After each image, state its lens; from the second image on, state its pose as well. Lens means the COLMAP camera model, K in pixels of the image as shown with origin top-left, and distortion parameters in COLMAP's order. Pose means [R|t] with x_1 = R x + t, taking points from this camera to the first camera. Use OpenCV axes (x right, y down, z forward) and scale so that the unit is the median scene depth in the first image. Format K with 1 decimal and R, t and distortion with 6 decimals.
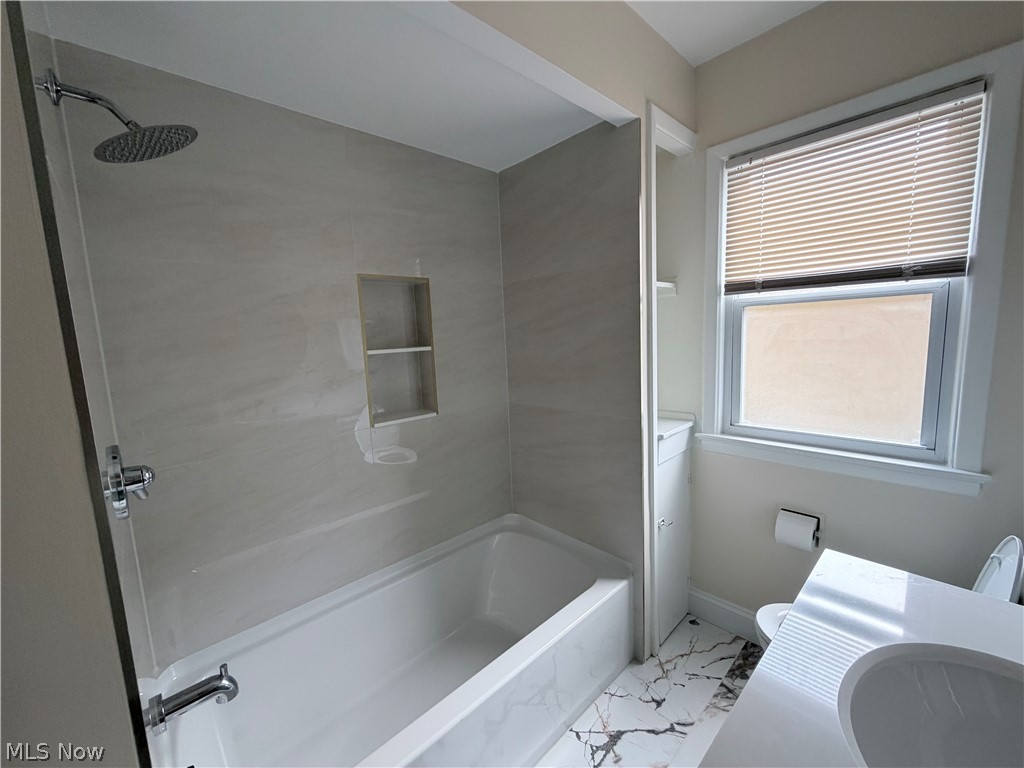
lens RADIAL K [[412.5, 0, 508.1], [0, 412.5, 384.2], [0, 0, 1]] dist [0.001969, -0.000287]
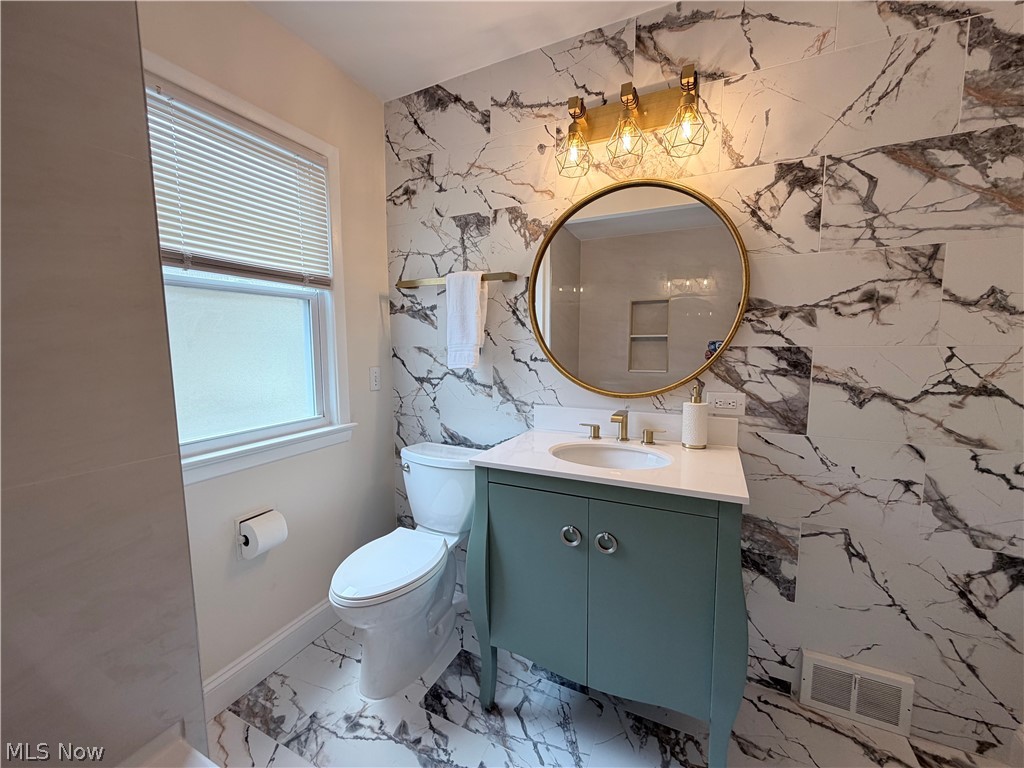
lens RADIAL K [[412.5, 0, 512.0], [0, 412.5, 385.0], [0, 0, 1]] dist [0.001969, -0.000287]
pose [[-0.367363, -0.051557, 0.928648, -0.361493], [0.139372, 0.984137, 0.109772, -0.003824], [-0.919576, 0.169754, -0.354350, 0.735804]]
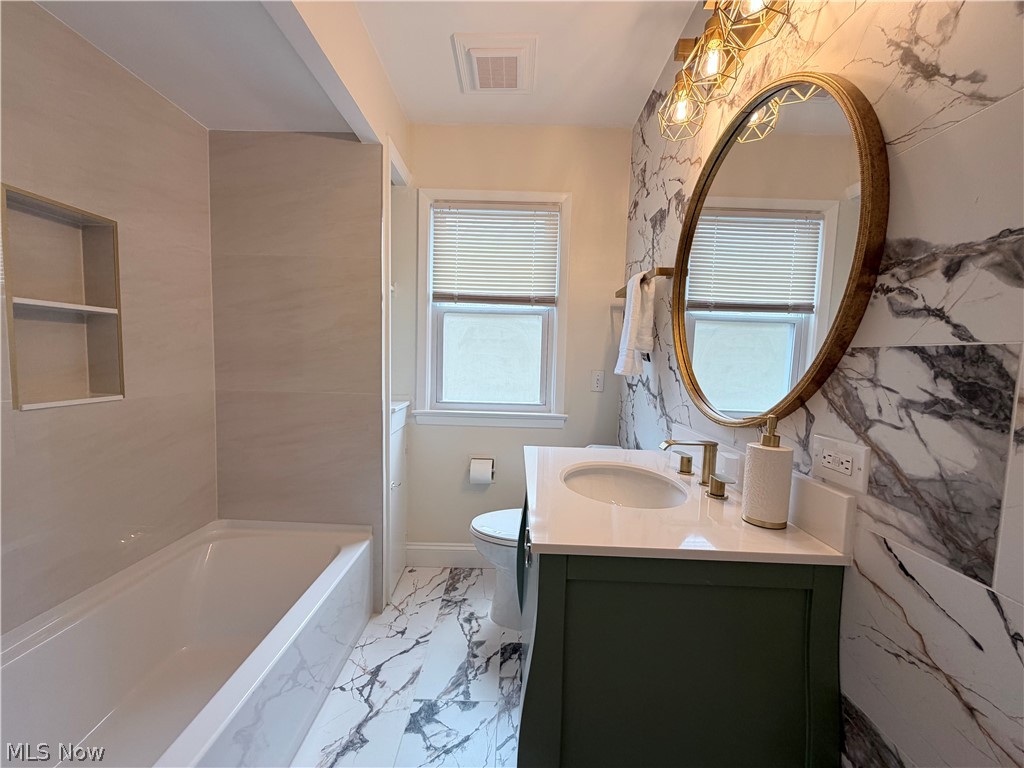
lens RADIAL K [[412.5, 0, 510.6], [0, 412.5, 385.2], [0, 0, 1]] dist [0.001969, -0.000287]
pose [[0.684037, 0.010551, 0.729371, -0.272063], [0.035790, 0.998206, -0.048005, 0.126906], [-0.728569, 0.058941, 0.682432, -0.065032]]
